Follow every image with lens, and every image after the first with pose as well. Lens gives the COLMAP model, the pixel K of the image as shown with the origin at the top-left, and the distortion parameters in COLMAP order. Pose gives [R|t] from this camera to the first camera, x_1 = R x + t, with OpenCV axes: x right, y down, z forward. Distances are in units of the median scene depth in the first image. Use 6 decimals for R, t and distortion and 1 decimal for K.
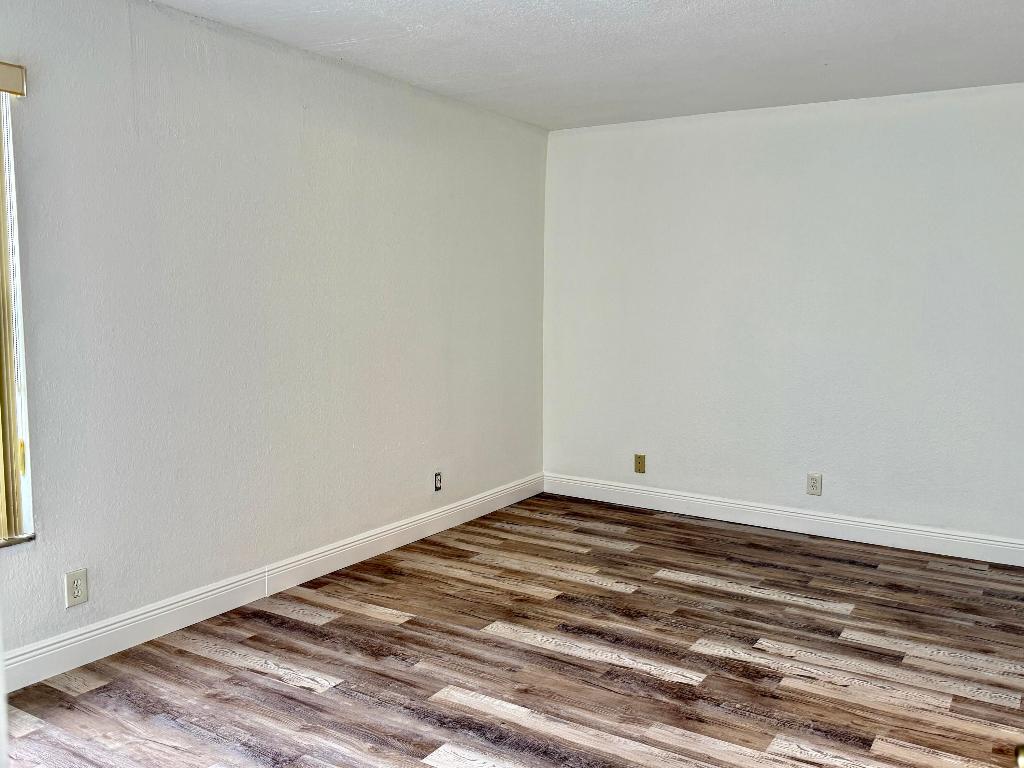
lens RADIAL K [[884.3, 0, 512.0], [0, 884.3, 384.0], [0, 0, 1]] dist [0.116055, -0.189814]
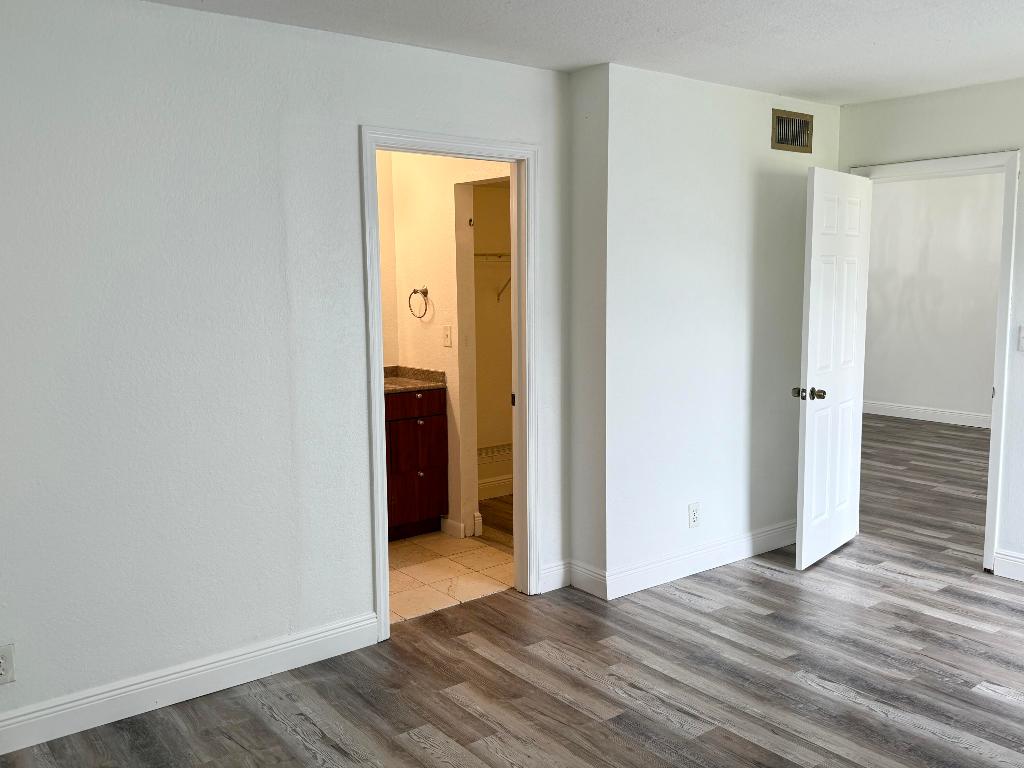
lens RADIAL K [[884.3, 0, 512.0], [0, 884.3, 384.0], [0, 0, 1]] dist [0.116055, -0.189814]
pose [[-0.941332, -0.034289, 0.335737, 0.109544], [0.040907, 0.975897, 0.214362, -0.167137], [-0.334995, 0.215519, -0.917240, 1.338520]]
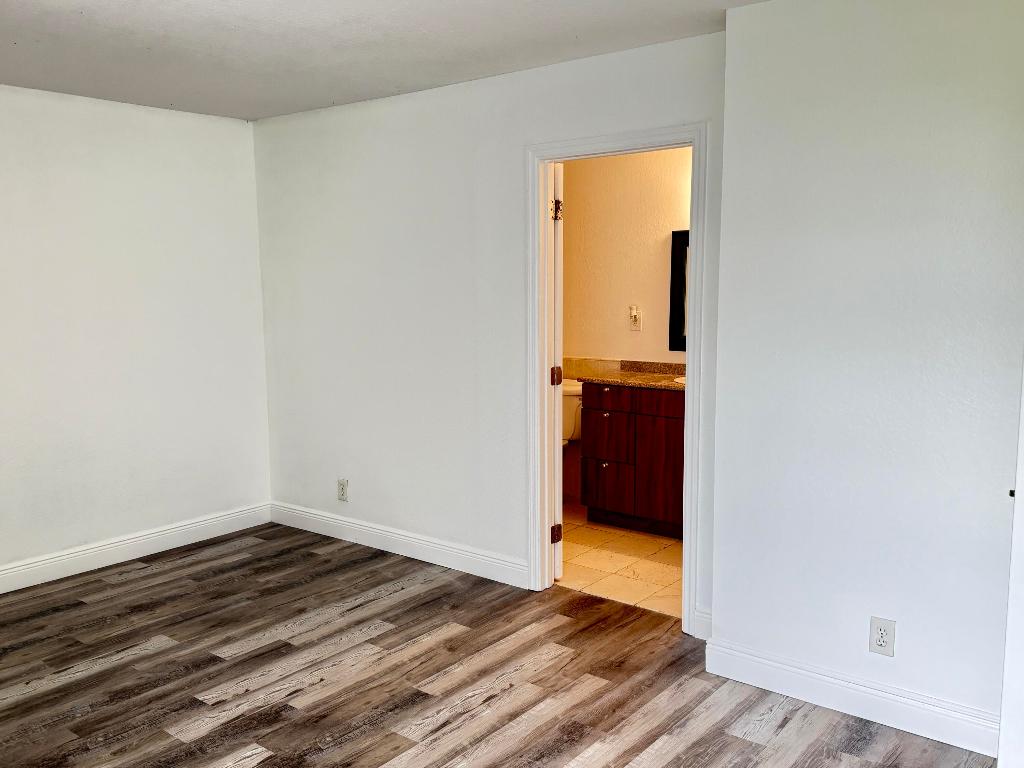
lens RADIAL K [[884.3, 0, 512.0], [0, 884.3, 384.0], [0, 0, 1]] dist [0.116055, -0.189814]
pose [[0.109646, -0.130370, 0.985384, -0.479178], [0.107746, 0.987078, 0.118605, -0.090540], [-0.988114, 0.093167, 0.122276, 0.475555]]
